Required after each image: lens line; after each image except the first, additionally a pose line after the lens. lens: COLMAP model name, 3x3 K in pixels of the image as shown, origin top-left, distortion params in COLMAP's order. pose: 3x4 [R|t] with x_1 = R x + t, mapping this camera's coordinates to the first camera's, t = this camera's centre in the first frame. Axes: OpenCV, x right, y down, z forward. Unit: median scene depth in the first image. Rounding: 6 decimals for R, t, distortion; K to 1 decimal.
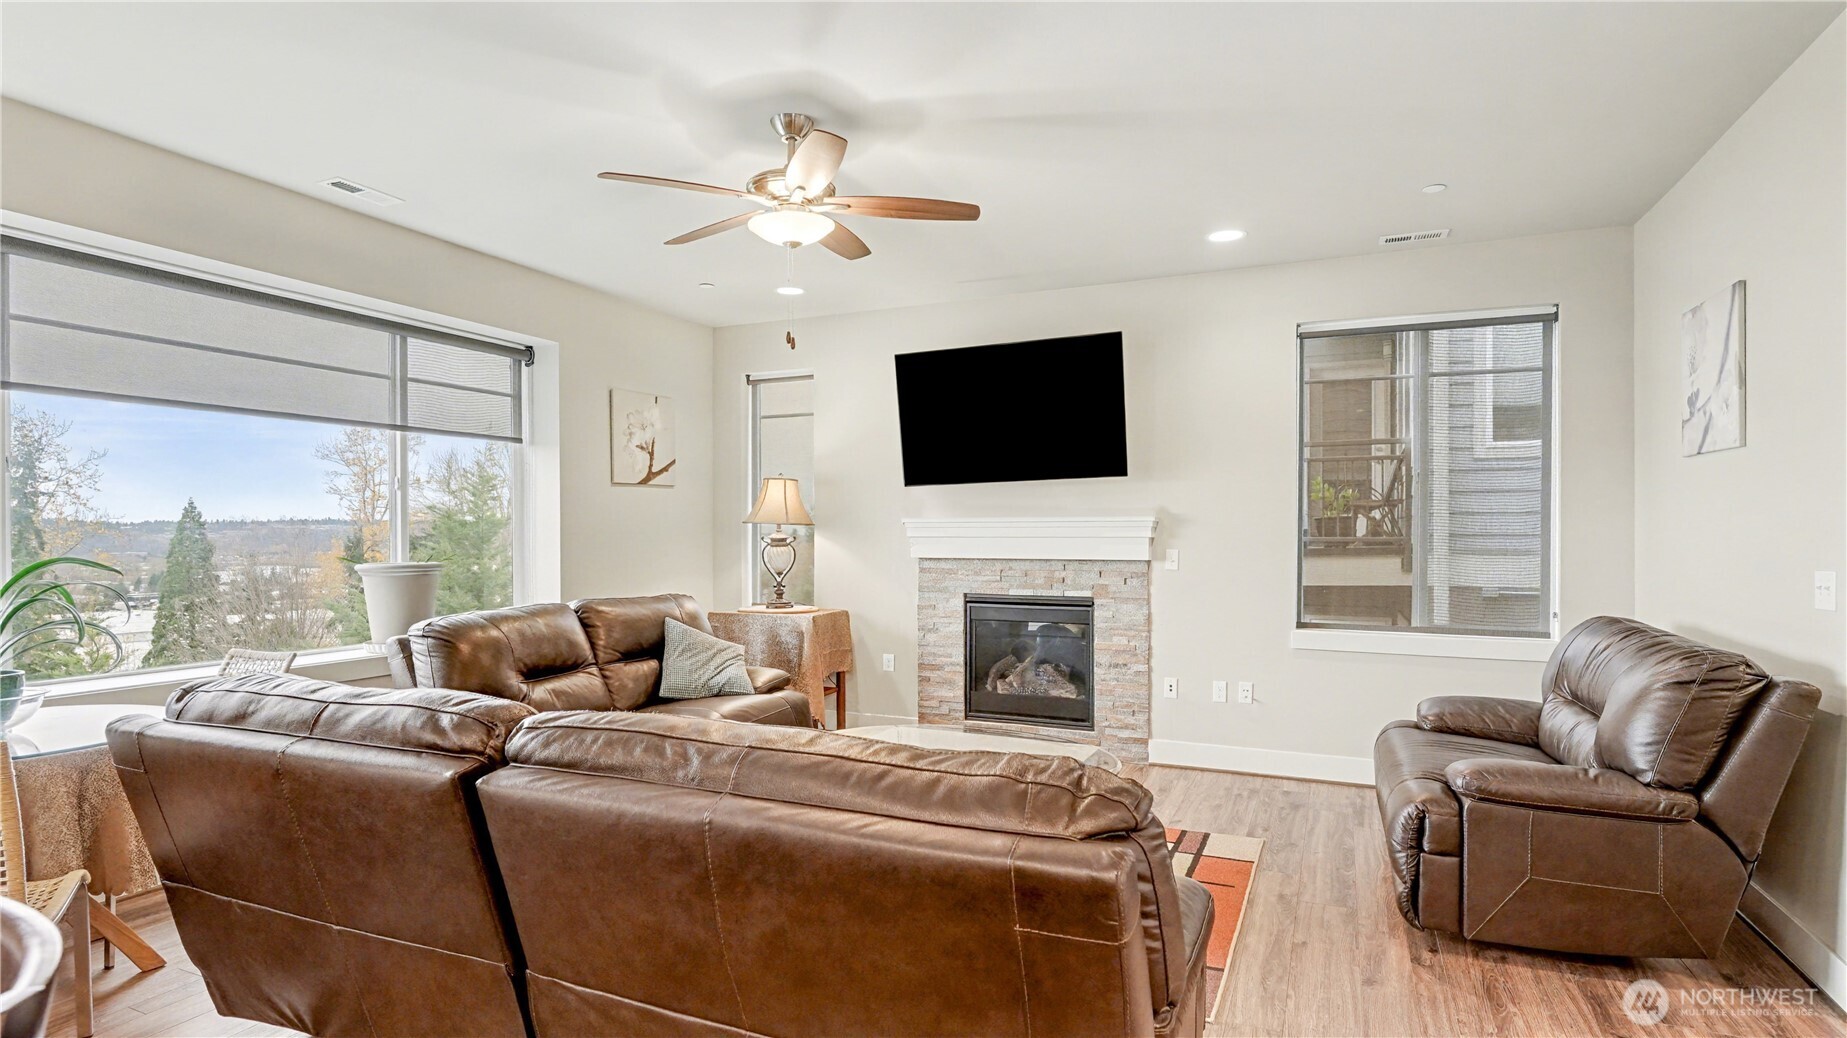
lens RADIAL K [[922.1, 0, 938.5], [0, 922.1, 529.1], [0, 0, 1]] dist [-0.016538, -0.001279]
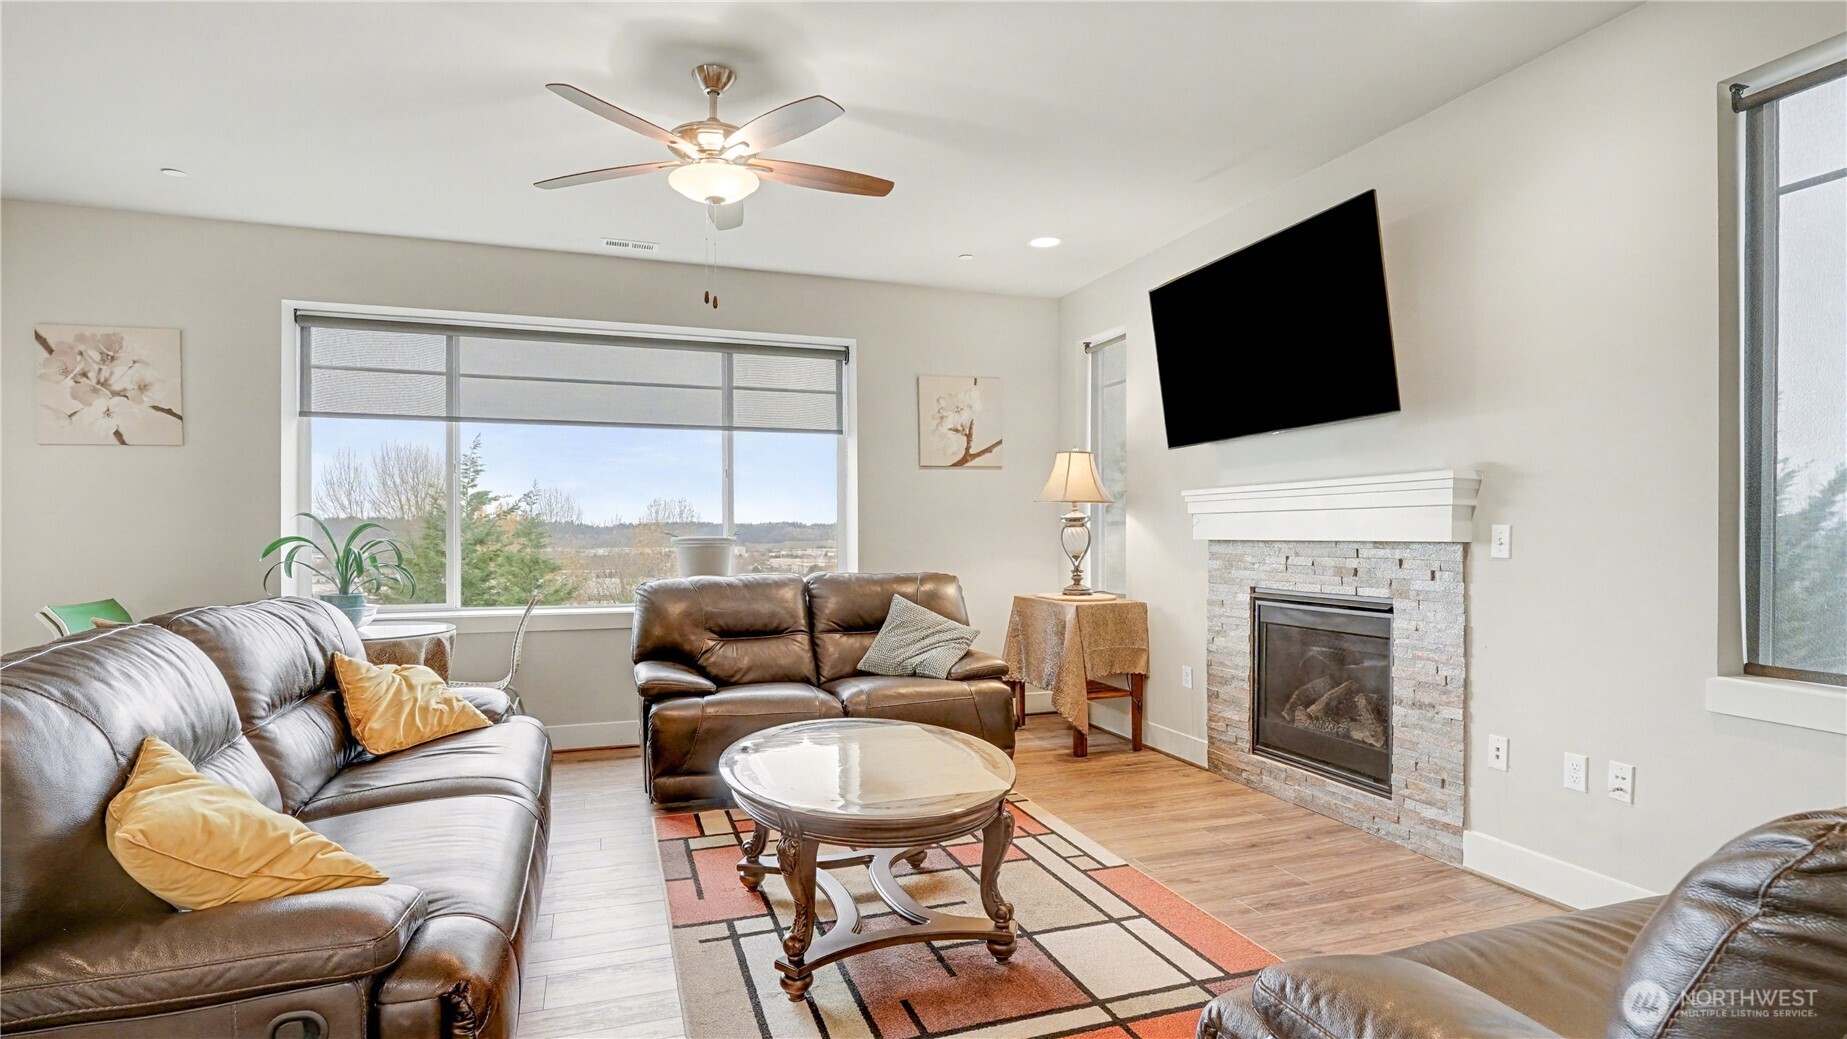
lens RADIAL K [[919.4, 0, 923.5], [0, 919.4, 519.5], [0, 0, 1]] dist [-0.003252, -0.000997]
pose [[0.690748, -0.011514, -0.723004, 0.401919], [0.004579, 0.999923, -0.011549, 0.022361], [0.723081, 0.004667, 0.690747, 0.286727]]
